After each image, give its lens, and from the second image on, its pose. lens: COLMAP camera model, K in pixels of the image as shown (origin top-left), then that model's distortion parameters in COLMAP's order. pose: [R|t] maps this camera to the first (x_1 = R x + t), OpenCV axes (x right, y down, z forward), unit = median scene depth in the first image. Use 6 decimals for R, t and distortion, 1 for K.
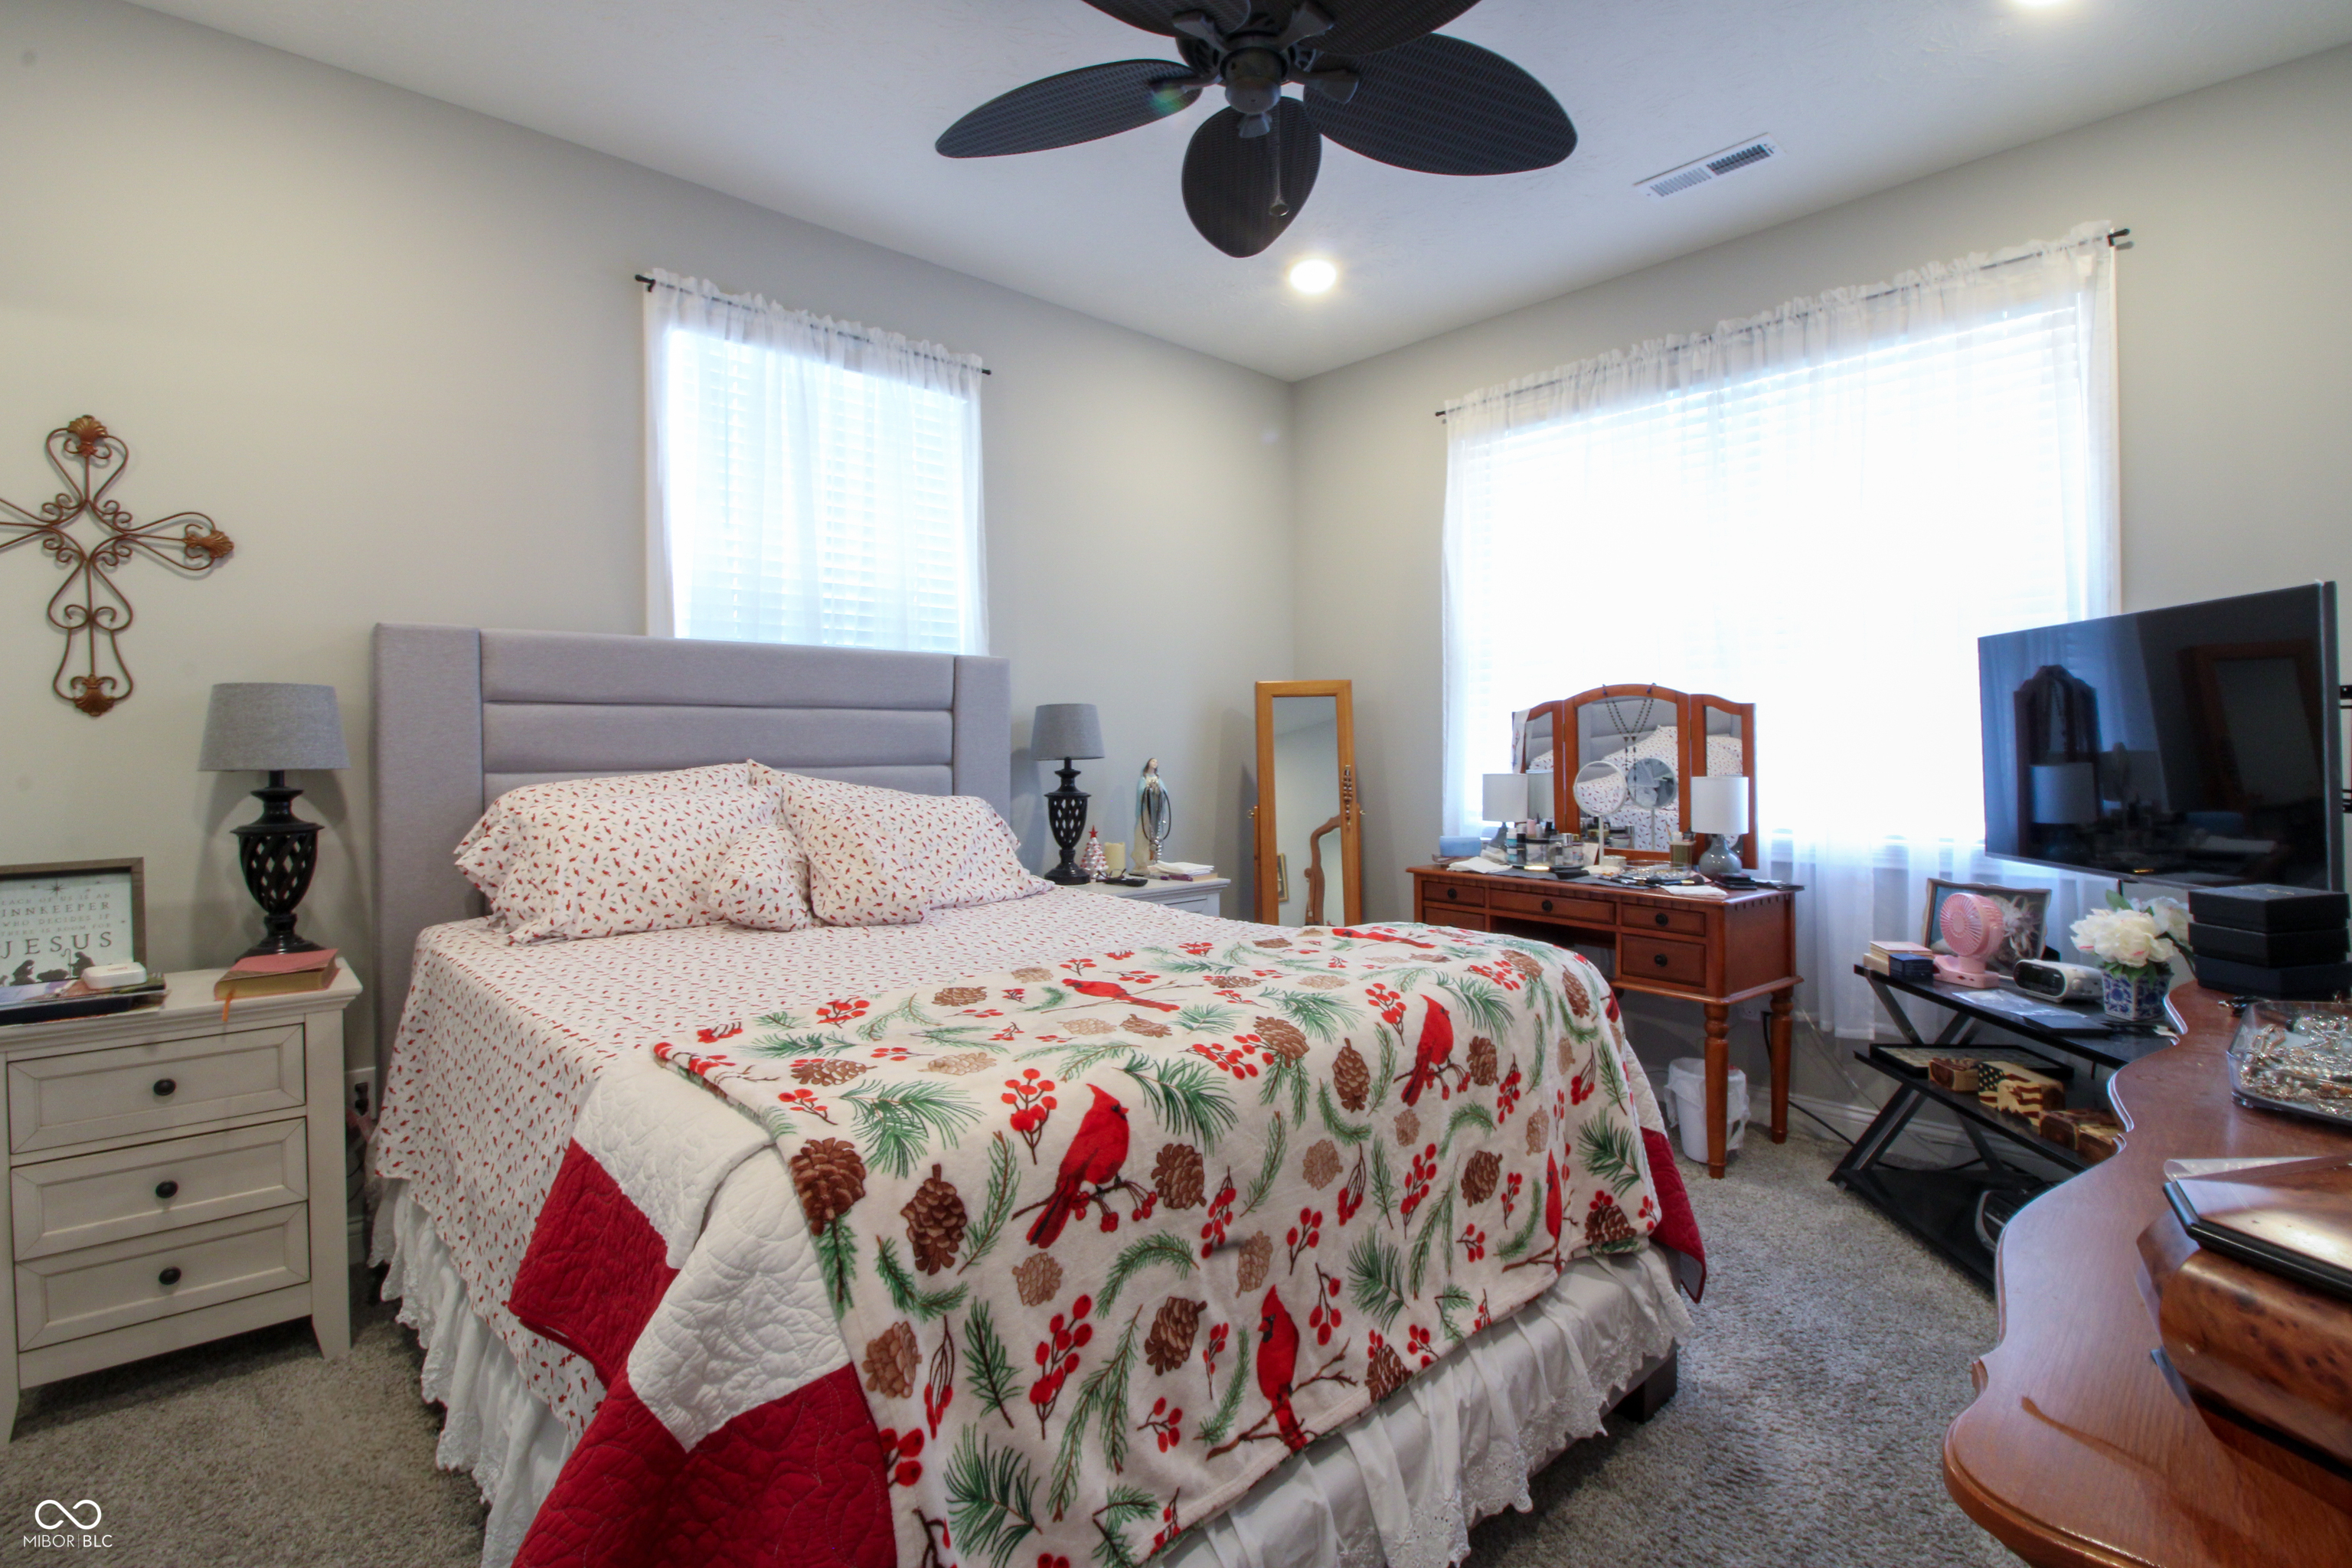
lens RADIAL K [[1100.9, 0, 1181.7], [0, 1100.9, 771.2], [0, 0, 1]] dist [-0.018001, -0.002099]
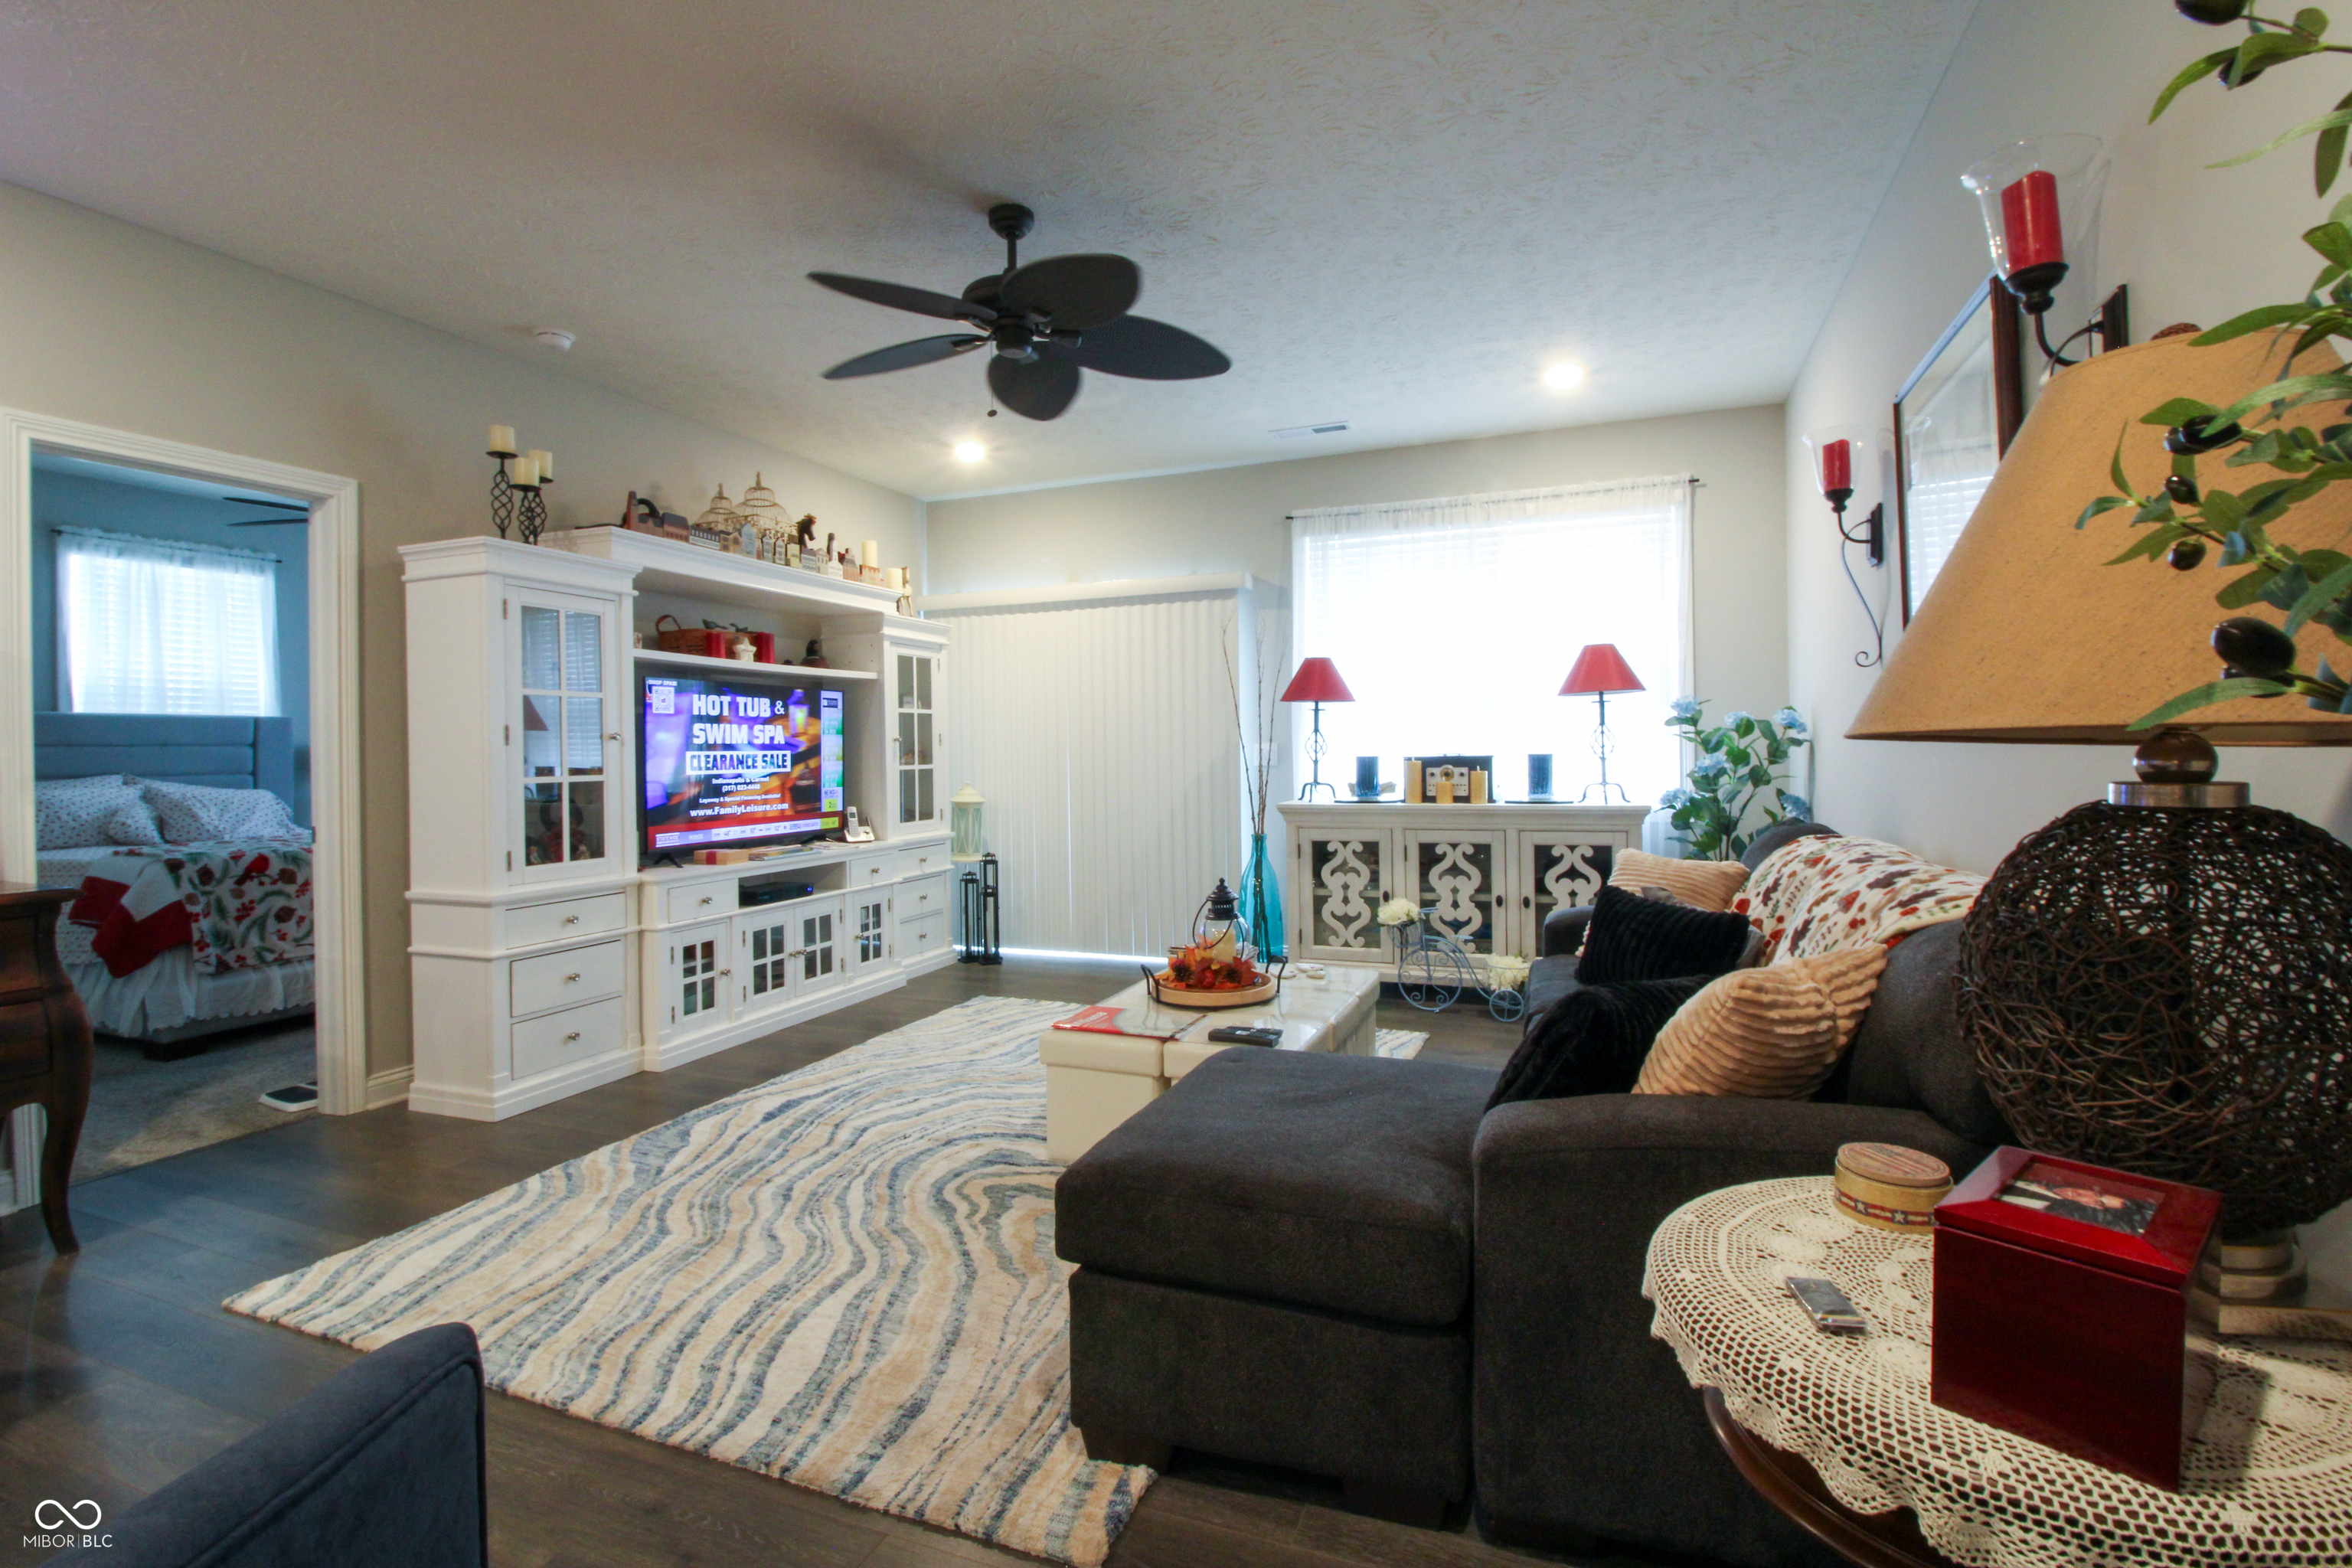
lens RADIAL K [[1100.9, 0, 1174.2], [0, 1100.9, 767.4], [0, 0, 1]] dist [-0.018001, -0.002099]
pose [[0.904964, -0.007340, 0.425424, 0.665886], [0.013760, 0.999833, -0.012021, 0.039981], [-0.425265, 0.016732, 0.904914, -2.112316]]
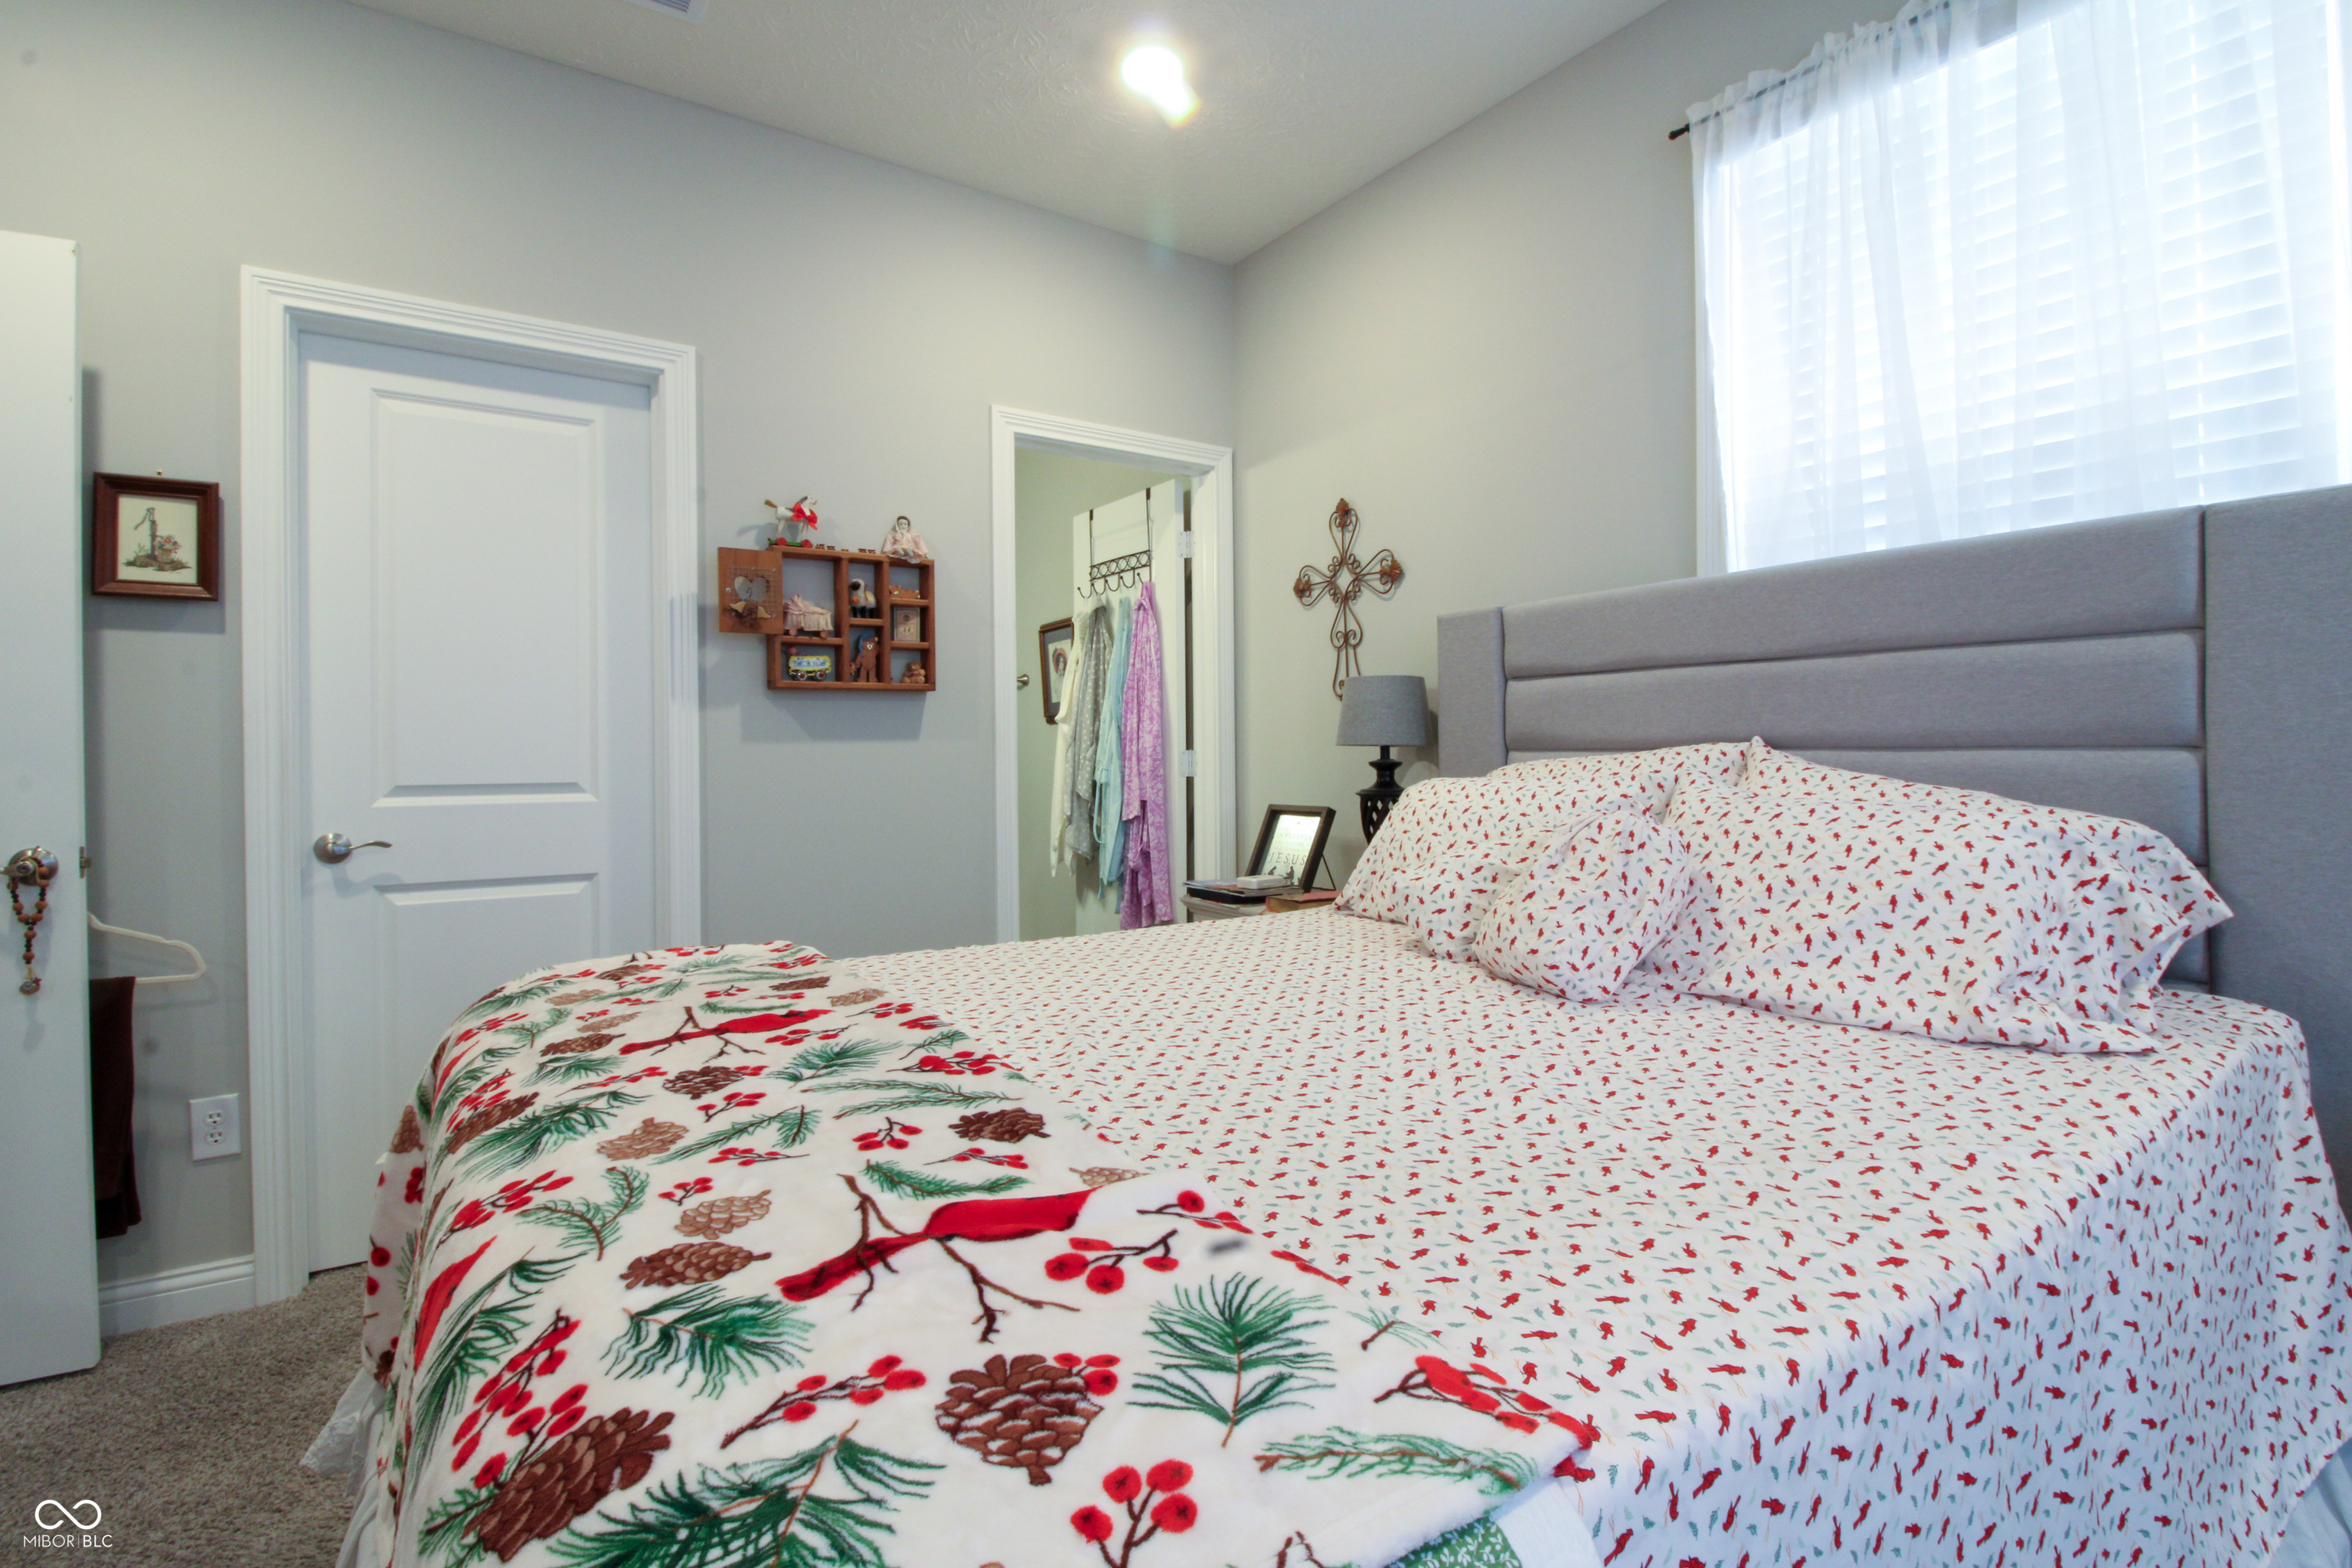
lens RADIAL K [[1100.9, 0, 1180.5], [0, 1100.9, 761.3], [0, 0, 1]] dist [-0.018001, -0.002099]
pose [[-0.162668, 0.016610, -0.986541, 0.461176], [-0.012552, 0.999743, 0.018903, -0.005090], [0.986601, 0.015458, -0.162418, 1.015544]]
